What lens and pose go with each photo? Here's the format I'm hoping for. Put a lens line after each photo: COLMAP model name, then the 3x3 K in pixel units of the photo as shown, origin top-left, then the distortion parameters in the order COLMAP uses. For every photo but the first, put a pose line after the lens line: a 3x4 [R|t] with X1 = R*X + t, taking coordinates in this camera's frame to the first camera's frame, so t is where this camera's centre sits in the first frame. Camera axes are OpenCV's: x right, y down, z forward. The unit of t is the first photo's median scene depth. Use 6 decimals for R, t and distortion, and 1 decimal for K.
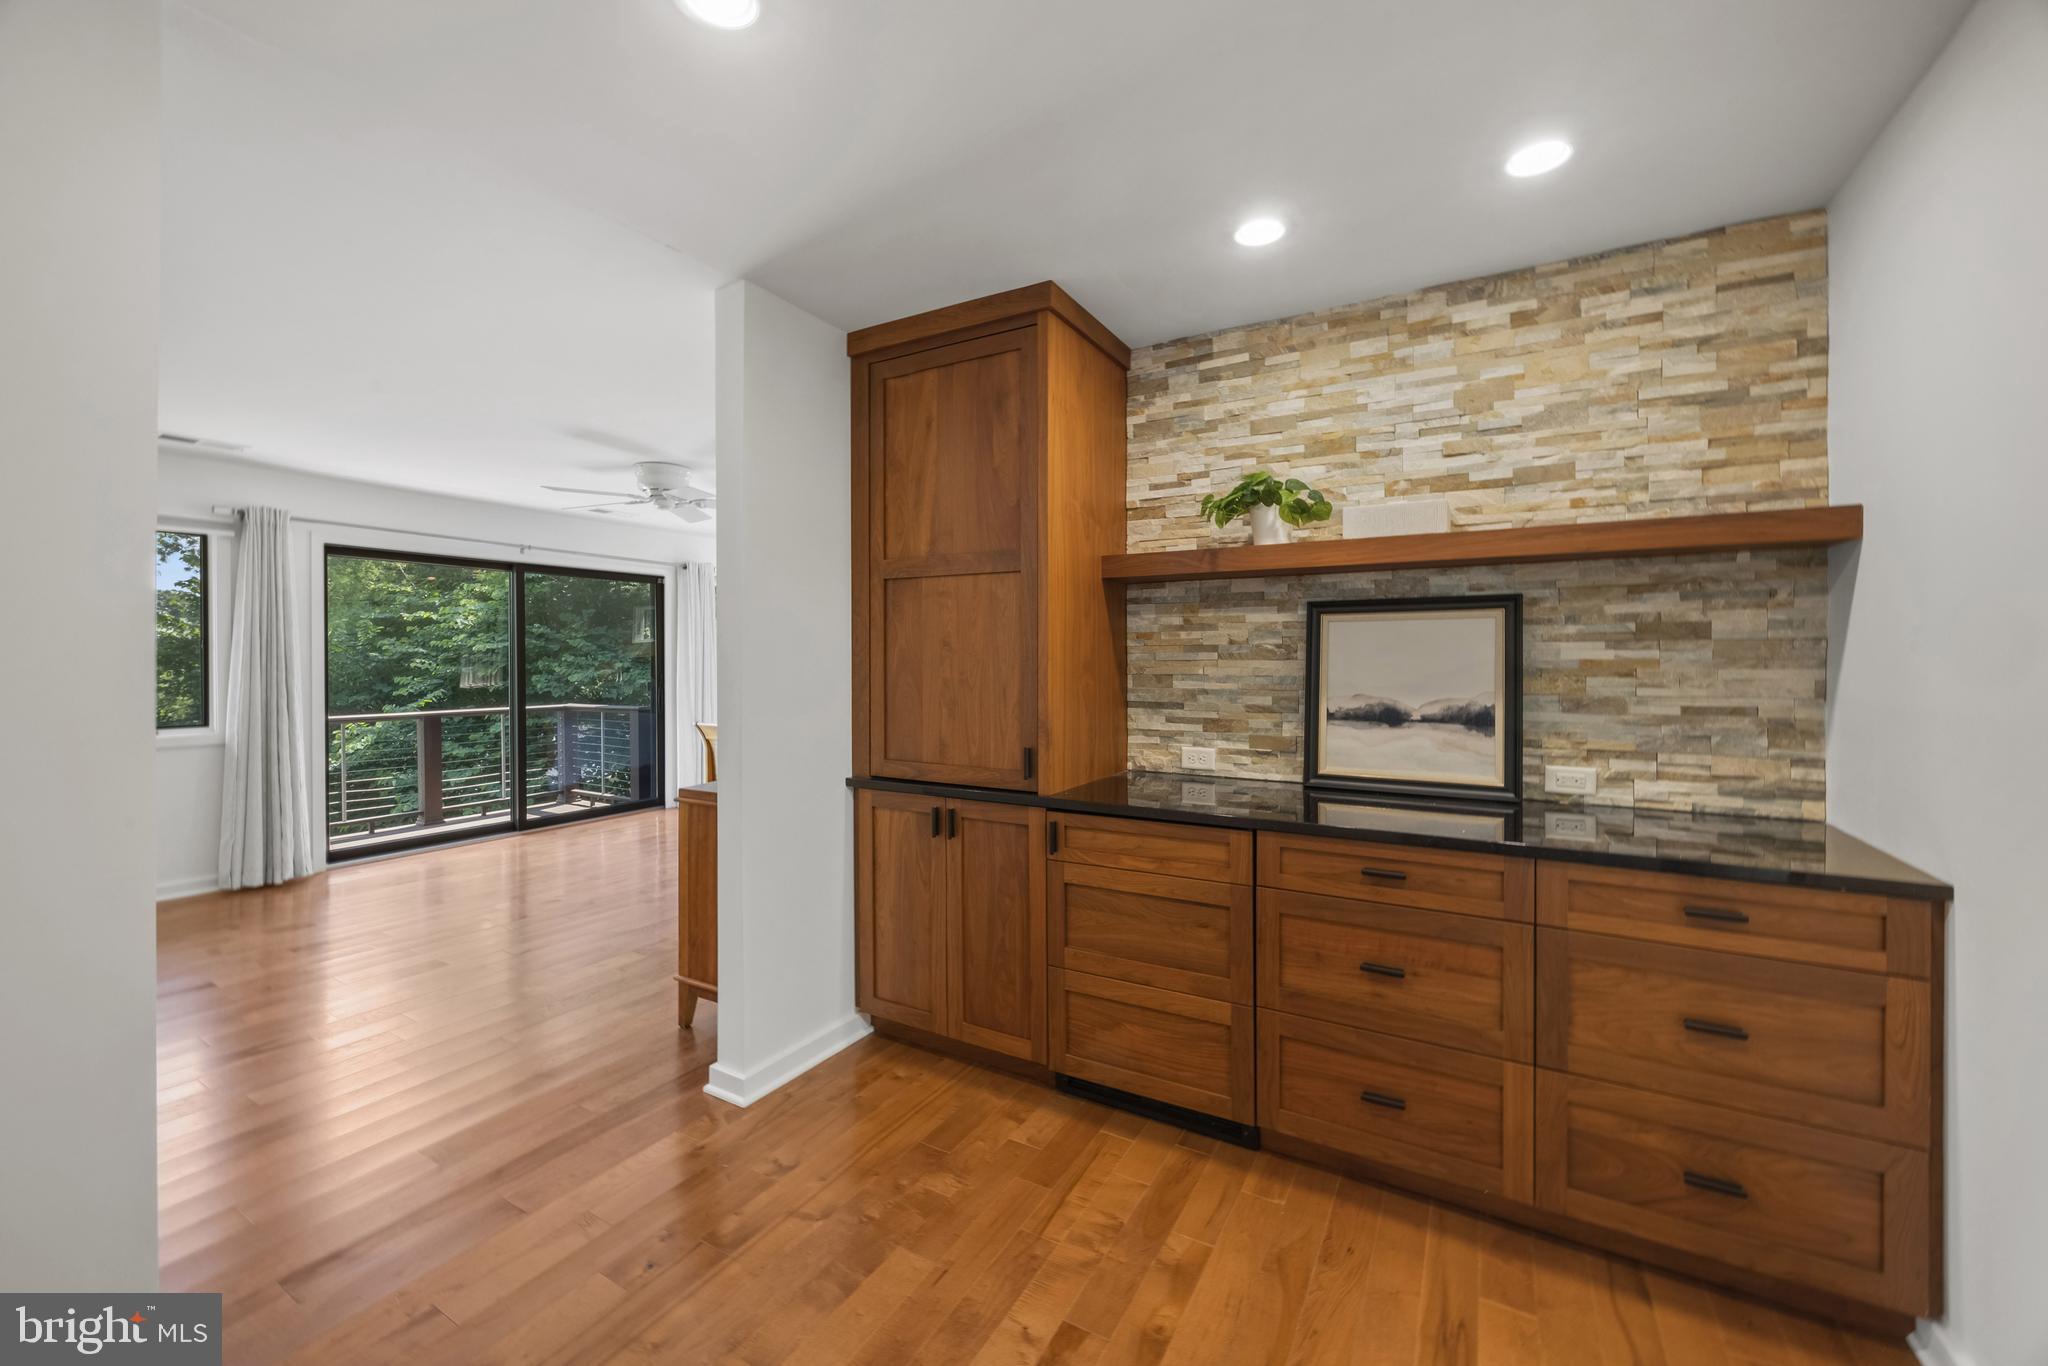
lens RADIAL K [[789.2, 0, 1020.8], [0, 789.2, 673.5], [0, 0, 1]] dist [-0.000645, -0.001018]
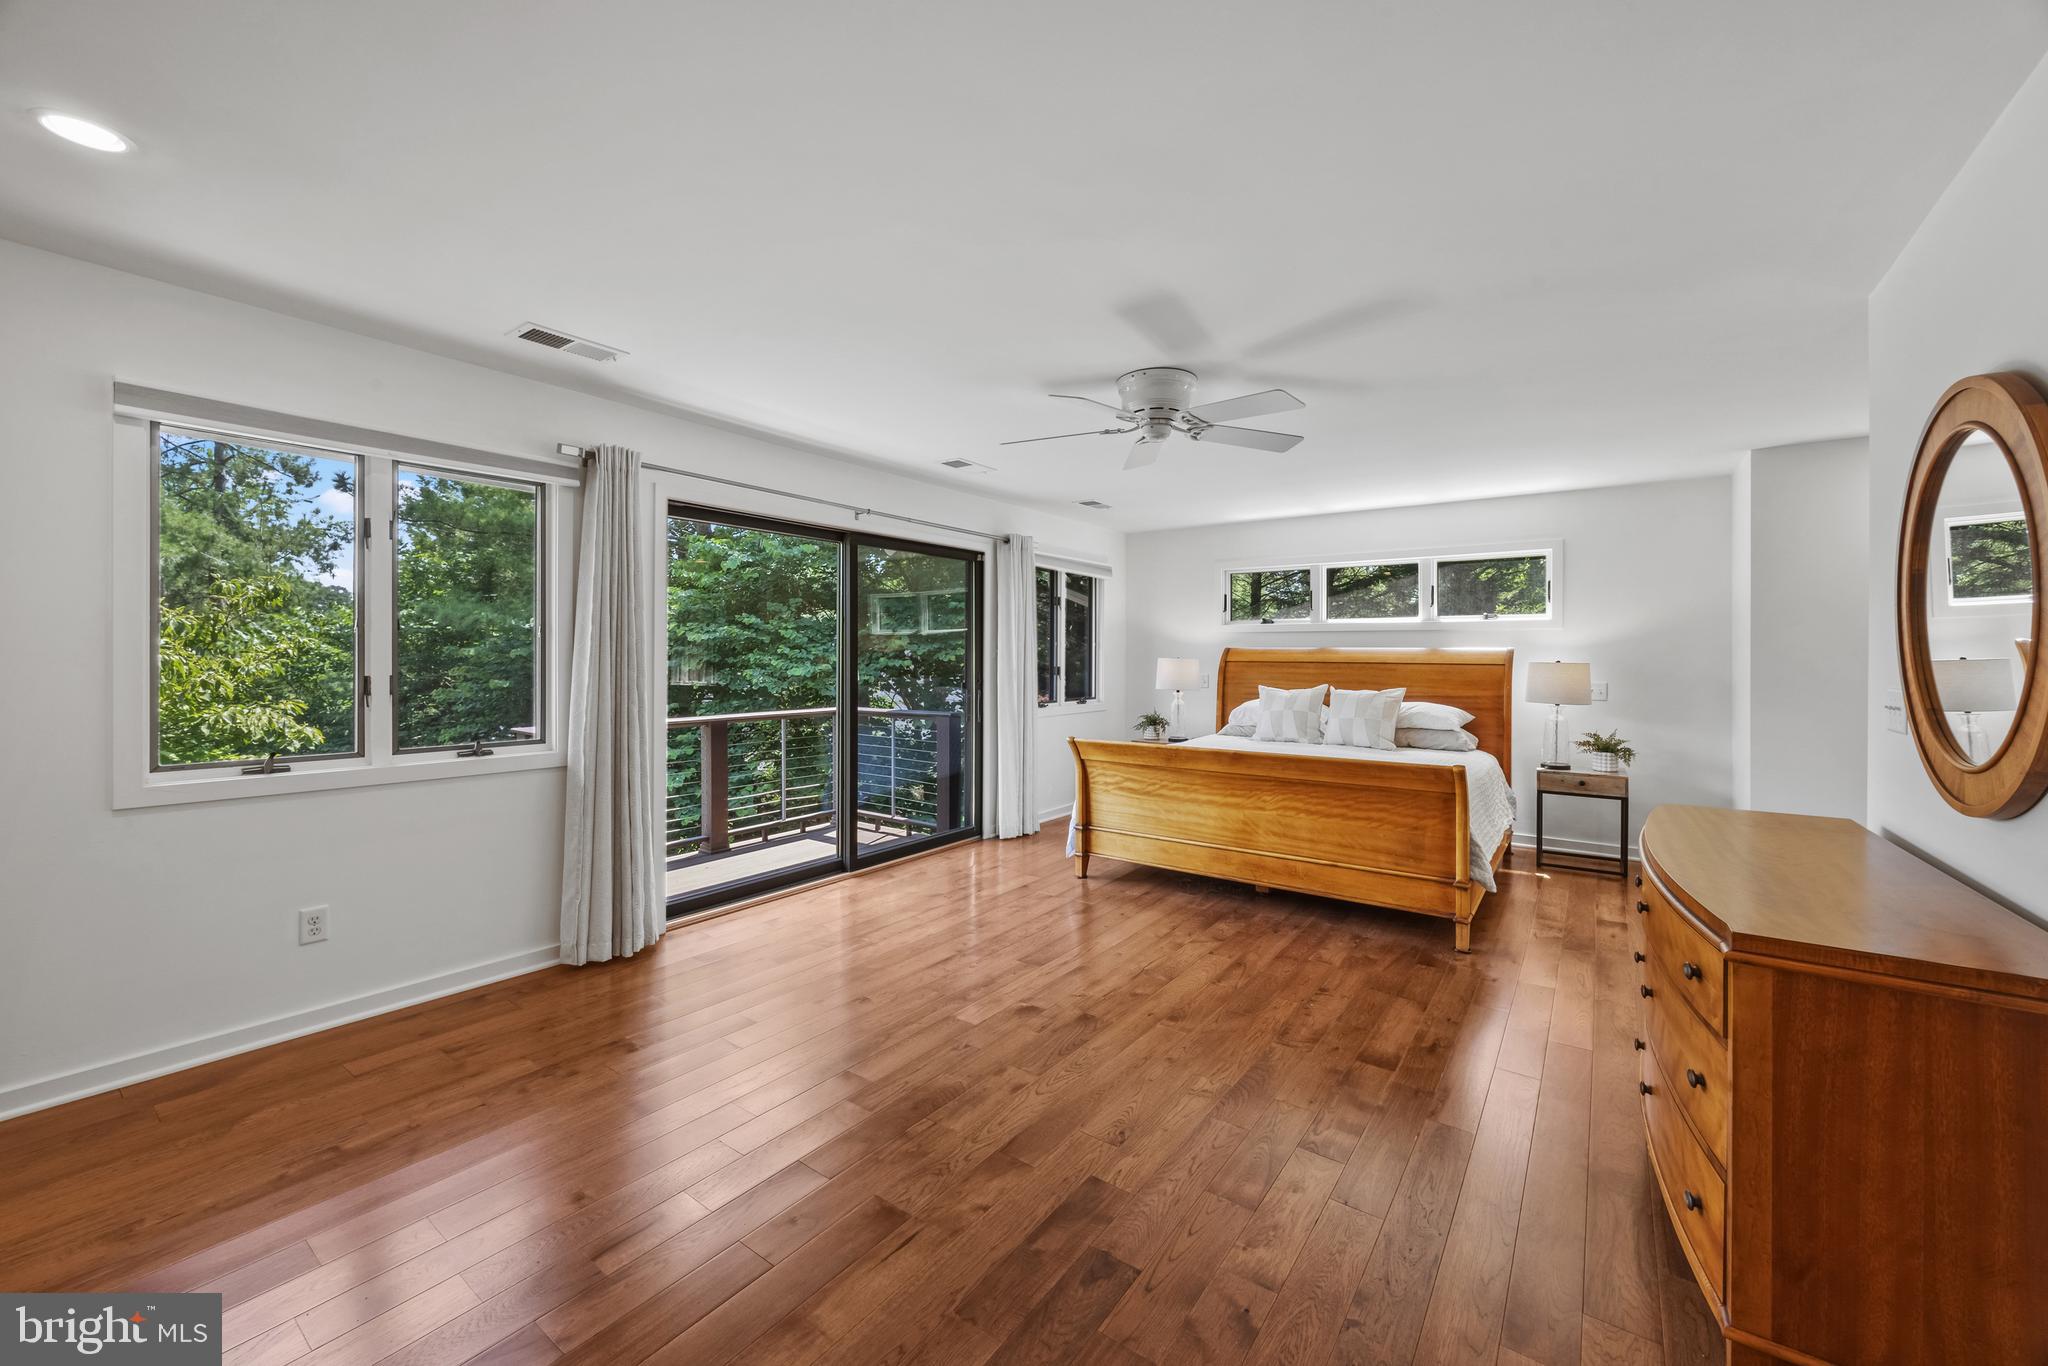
lens RADIAL K [[789.2, 0, 1020.5], [0, 789.2, 663.5], [0, 0, 1]] dist [-0.000645, -0.001018]
pose [[0.995511, 0.010171, -0.094102, -0.476479], [-0.010719, 0.999928, -0.005317, -0.006932], [0.094041, 0.006302, 0.995548, 0.278661]]
